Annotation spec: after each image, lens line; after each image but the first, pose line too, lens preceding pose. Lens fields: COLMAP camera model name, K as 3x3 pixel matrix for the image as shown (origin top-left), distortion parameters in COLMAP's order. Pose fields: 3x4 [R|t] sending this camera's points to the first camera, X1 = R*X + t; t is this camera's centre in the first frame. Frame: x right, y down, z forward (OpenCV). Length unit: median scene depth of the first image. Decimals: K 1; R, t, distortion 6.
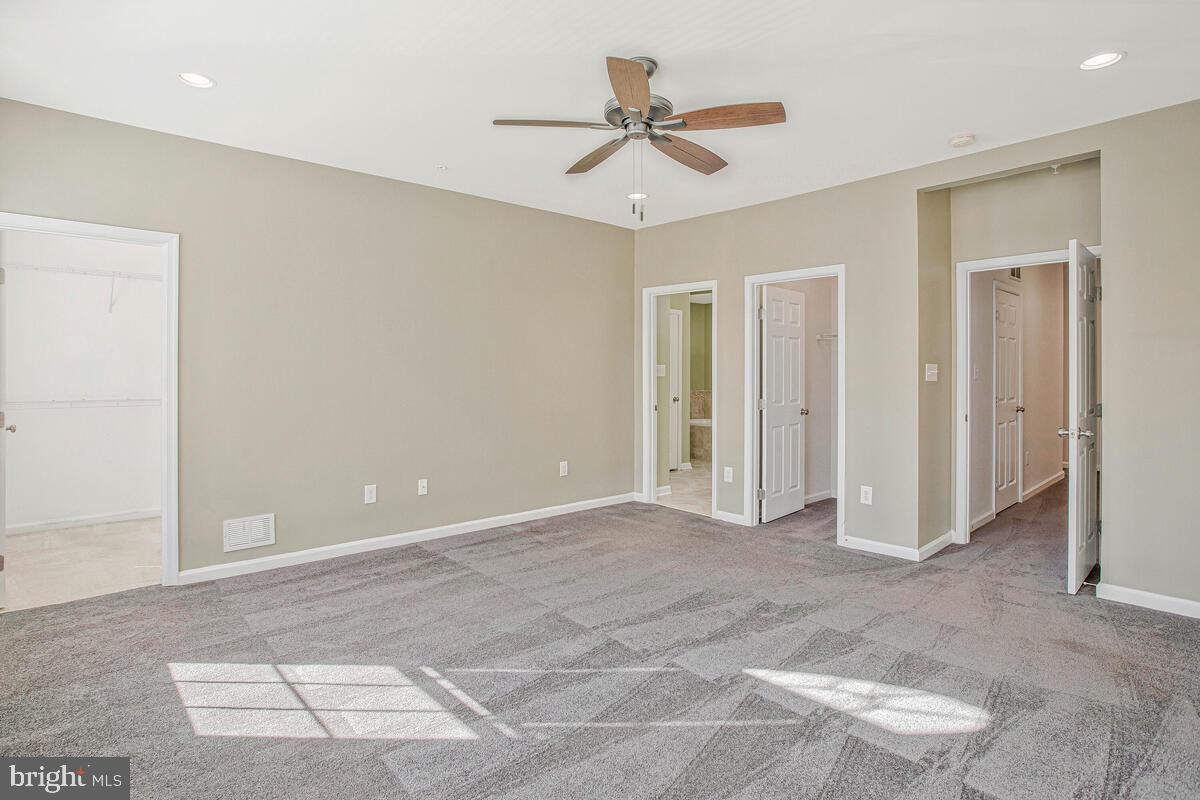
lens RADIAL K [[603.1, 0, 581.0], [0, 603.1, 401.5], [0, 0, 1]] dist [-0.097767, 0.062854]
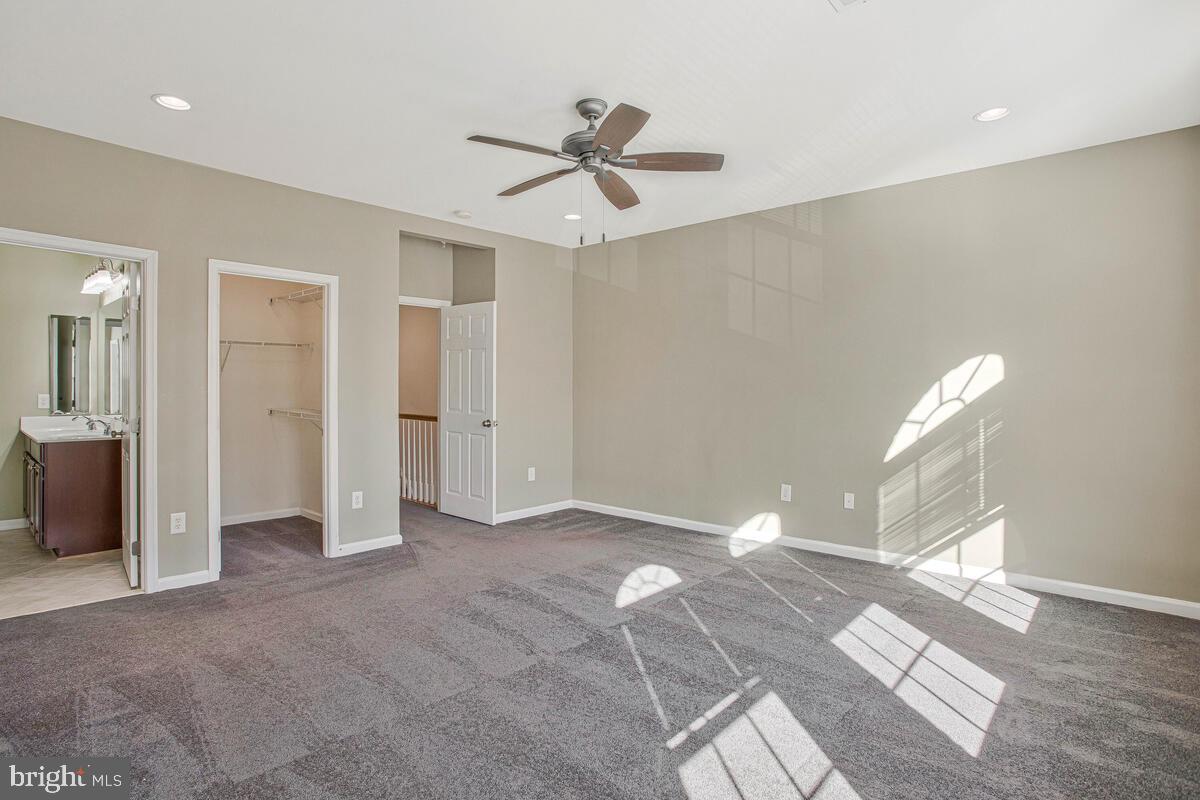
lens RADIAL K [[601.2, 0, 600.0], [0, 601.2, 384.8], [0, 0, 1]] dist [-0.037000, 0.015053]
pose [[-0.096975, 0.001499, 0.995286, -1.019298], [0.039345, 0.999223, 0.002329, -0.052488], [-0.994509, 0.039386, -0.096959, 1.091228]]
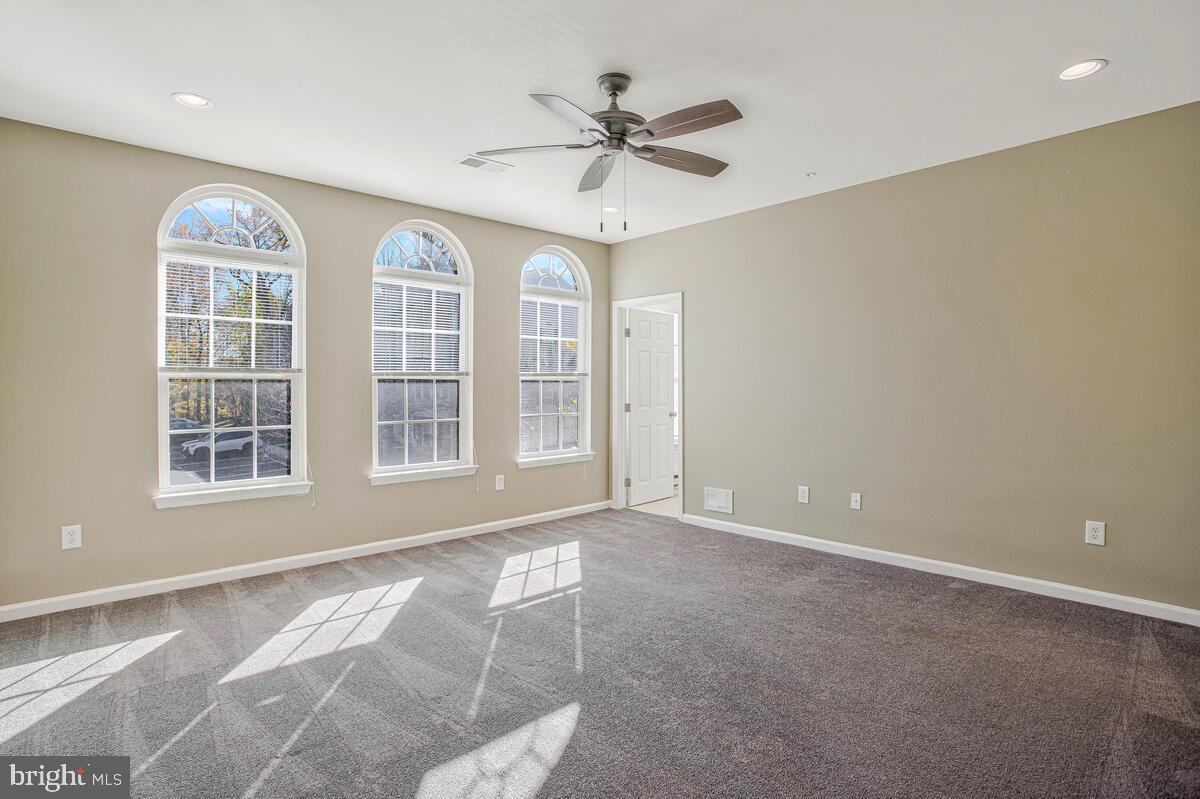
lens RADIAL K [[601.2, 0, 600.0], [0, 601.2, 384.3], [0, 0, 1]] dist [-0.037000, 0.015053]
pose [[0.020204, -0.007981, -0.999764, 1.120468], [-0.040402, 0.999145, -0.008792, -0.028921], [0.998979, 0.040570, 0.019864, 0.943716]]
